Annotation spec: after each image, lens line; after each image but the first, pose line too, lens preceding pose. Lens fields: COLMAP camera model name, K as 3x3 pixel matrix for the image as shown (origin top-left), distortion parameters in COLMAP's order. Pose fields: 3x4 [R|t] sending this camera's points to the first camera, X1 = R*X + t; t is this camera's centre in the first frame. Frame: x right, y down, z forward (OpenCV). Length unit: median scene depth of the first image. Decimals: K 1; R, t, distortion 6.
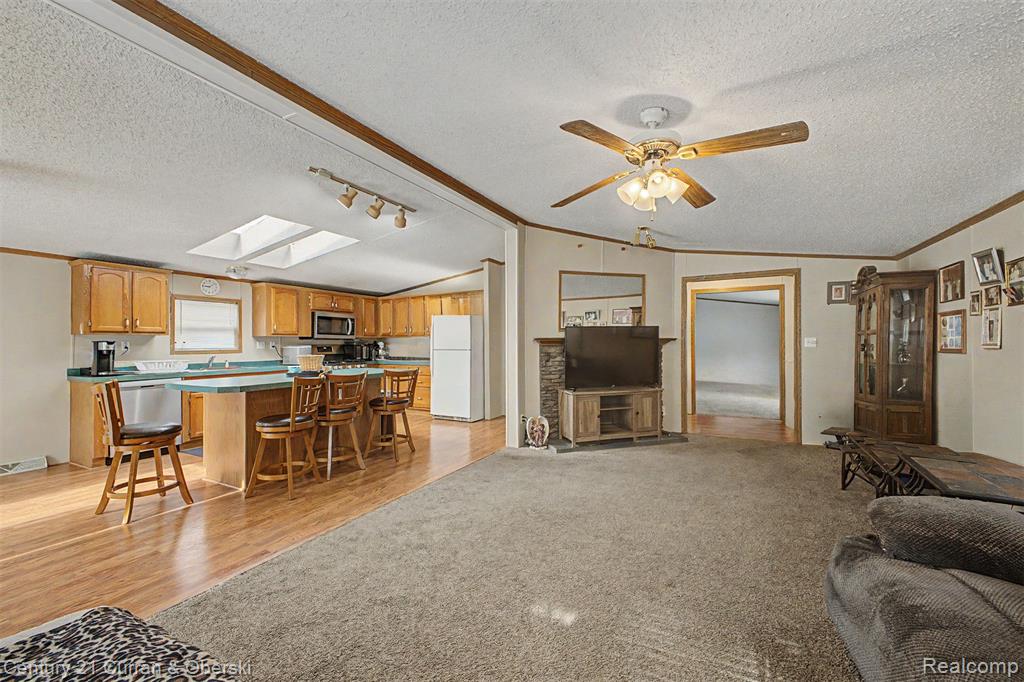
lens RADIAL K [[413.4, 0, 515.2], [0, 413.4, 337.9], [0, 0, 1]] dist [0.023322, -0.007490]
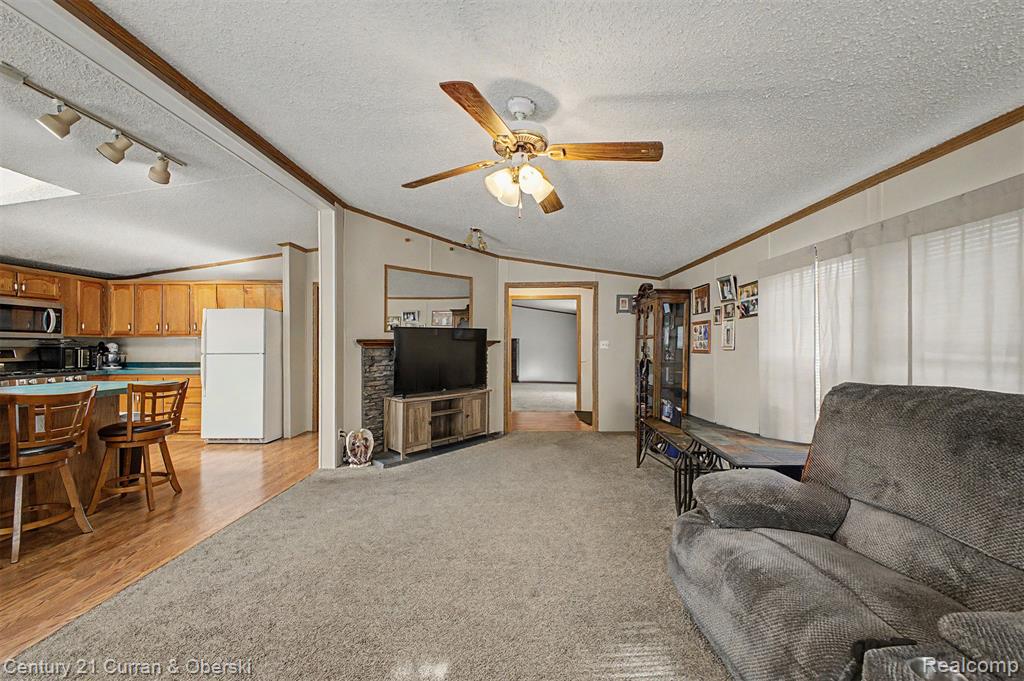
lens RADIAL K [[413.0, 0, 513.7], [0, 413.0, 341.3], [0, 0, 1]] dist [0.024233, -0.006997]
pose [[0.893723, 0.005344, 0.448587, -0.051715], [-0.006656, 0.999977, 0.001349, 0.000734], [-0.448569, -0.004192, 0.893738, 0.075597]]
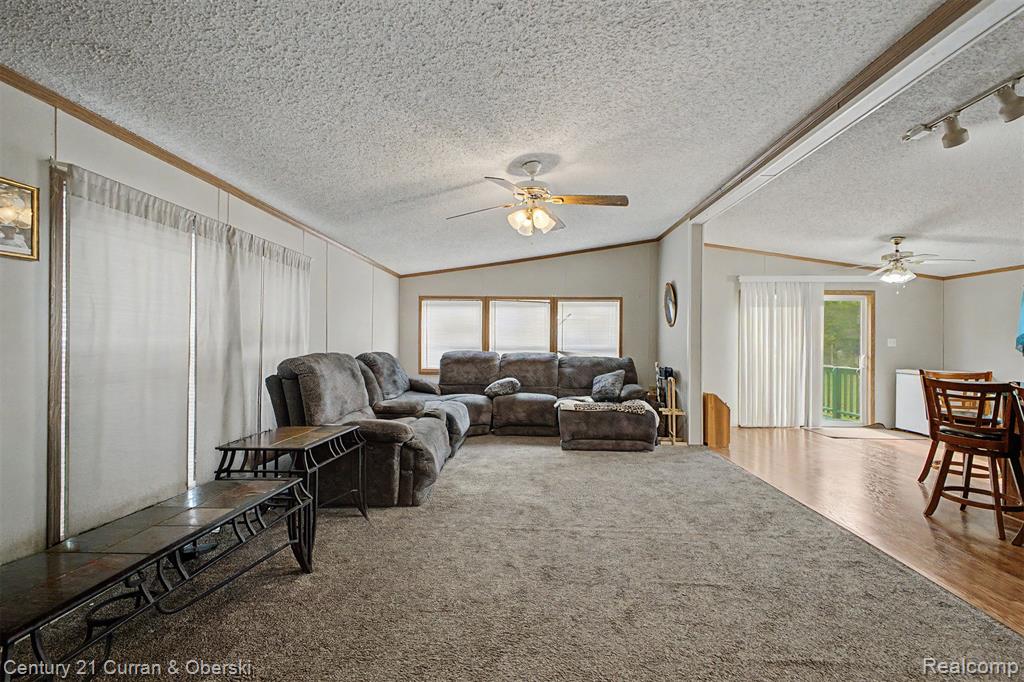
lens RADIAL K [[439.3, 0, 512.0], [0, 439.3, 343.8], [0, 0, 1]] dist [0.018392, -0.008203]
pose [[-0.910340, -0.007146, -0.413800, 0.473128], [-0.004881, 0.999967, -0.006529, 0.028573], [0.413833, -0.003924, -0.910345, 1.096841]]
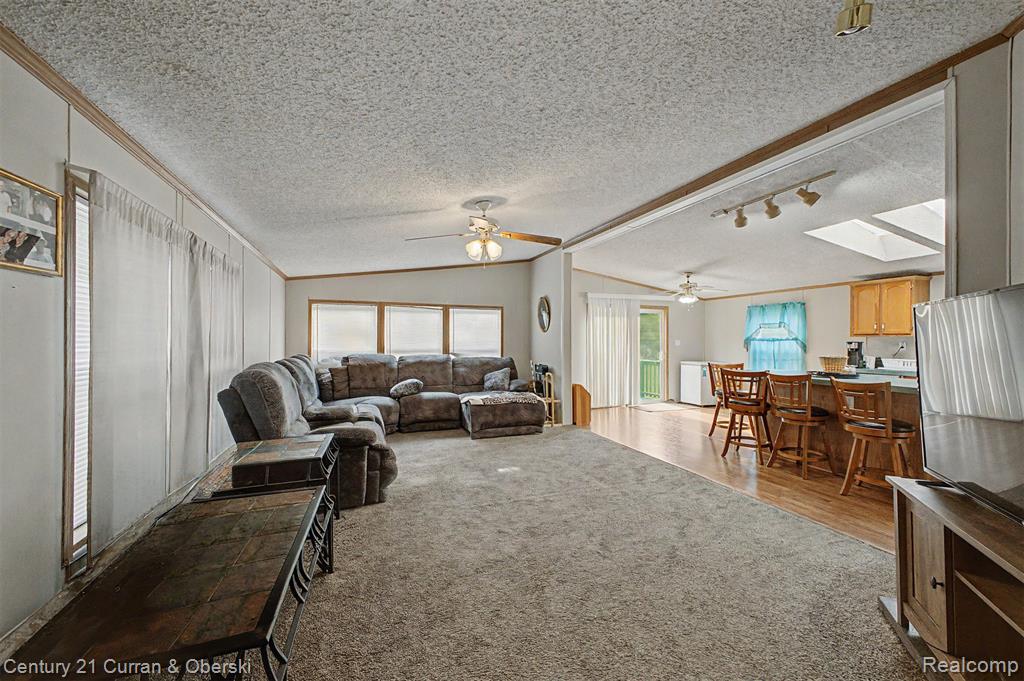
lens RADIAL K [[413.0, 0, 513.7], [0, 413.0, 341.3], [0, 0, 1]] dist [0.024233, -0.006997]
pose [[-0.678683, -0.000116, -0.734431, 0.694234], [0.004935, 0.999977, -0.004718, 0.008391], [0.734415, -0.006826, -0.678667, 1.052330]]
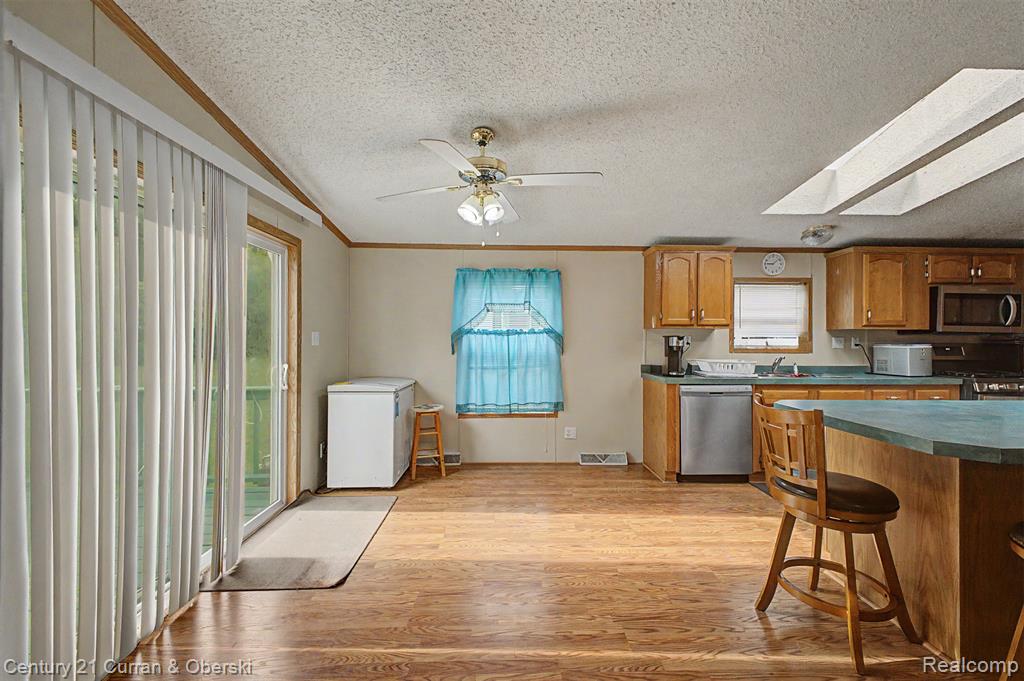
lens RADIAL K [[413.4, 0, 515.2], [0, 413.4, 337.4], [0, 0, 1]] dist [0.023322, -0.007490]
pose [[0.492326, 0.002612, -0.870407, -0.372336], [0.002427, 0.999987, 0.004374, 0.006062], [0.870408, -0.004266, 0.492313, 0.276839]]
